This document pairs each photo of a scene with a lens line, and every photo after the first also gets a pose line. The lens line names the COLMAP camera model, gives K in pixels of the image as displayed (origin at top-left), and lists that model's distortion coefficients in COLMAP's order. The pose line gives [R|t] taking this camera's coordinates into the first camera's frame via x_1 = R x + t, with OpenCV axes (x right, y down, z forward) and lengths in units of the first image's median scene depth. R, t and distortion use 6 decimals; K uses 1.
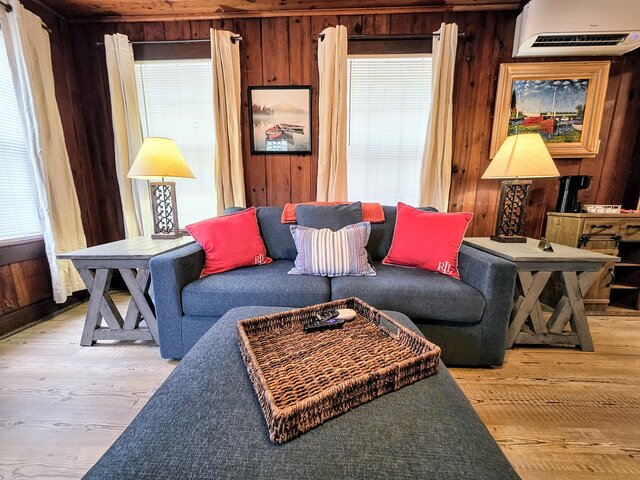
lens RADIAL K [[255.5, 0, 318.4], [0, 255.5, 238.6], [0, 0, 1]] dist [0.003139, -0.000224]
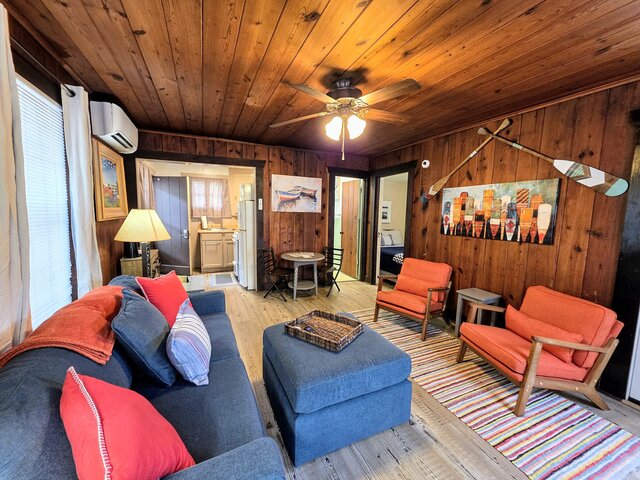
lens RADIAL K [[255.5, 0, 318.4], [0, 255.5, 238.6], [0, 0, 1]] dist [0.003139, -0.000224]
pose [[-0.455655, -0.104654, 0.883983, -0.728557], [0.138893, 0.972543, 0.186731, -0.326348], [-0.879254, 0.207864, -0.428609, 0.692819]]
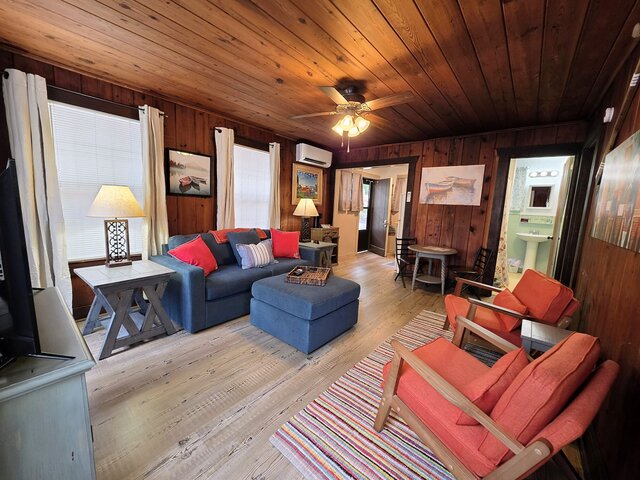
lens RADIAL K [[255.5, 0, 318.4], [0, 255.5, 238.6], [0, 0, 1]] dist [0.003139, -0.000224]
pose [[0.598068, -0.079510, 0.797492, -0.957479], [0.099496, 0.994735, 0.024559, -0.060965], [-0.795246, 0.064659, 0.602830, -0.461500]]
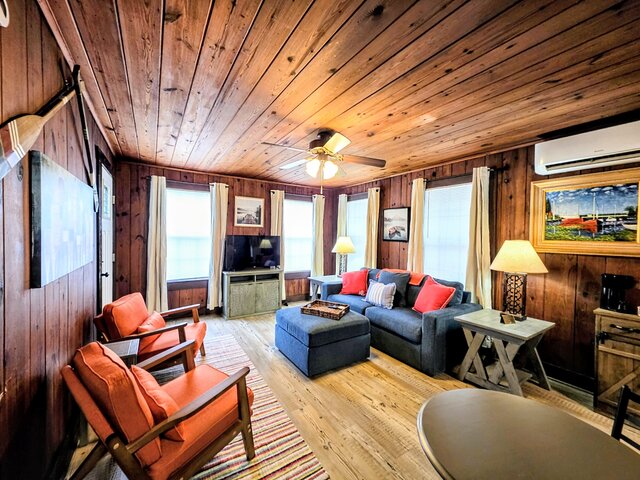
lens RADIAL K [[256.1, 0, 320.0], [0, 256.1, 240.0], [0, 0, 1]] dist [0.003622, 0.000112]
pose [[0.589790, 0.025553, -0.807152, 1.116941], [-0.164663, 0.982306, -0.089221, -0.092517], [0.790591, 0.185530, 0.583562, -0.554854]]
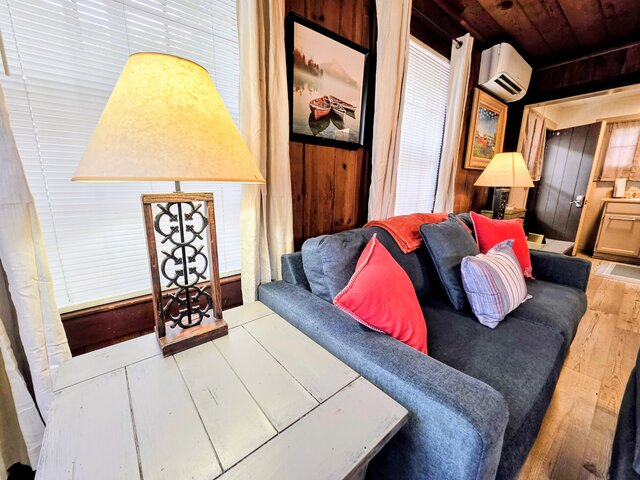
lens RADIAL K [[255.5, 0, 318.4], [0, 255.5, 238.6], [0, 0, 1]] dist [0.003139, -0.000224]
pose [[0.752626, -0.127549, 0.645977, -0.664647], [0.103109, 0.991785, 0.075698, -0.155145], [-0.650326, 0.009634, 0.759595, 0.569370]]
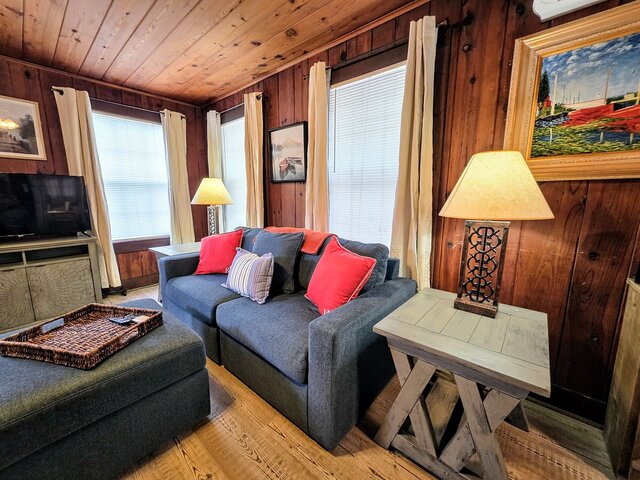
lens RADIAL K [[255.5, 0, 318.4], [0, 255.5, 238.6], [0, 0, 1]] dist [0.003139, -0.000224]
pose [[0.787178, 0.103196, -0.608031, 0.748413], [-0.114490, 0.993216, 0.020348, -0.128750], [0.606006, 0.053596, 0.793652, 0.195209]]
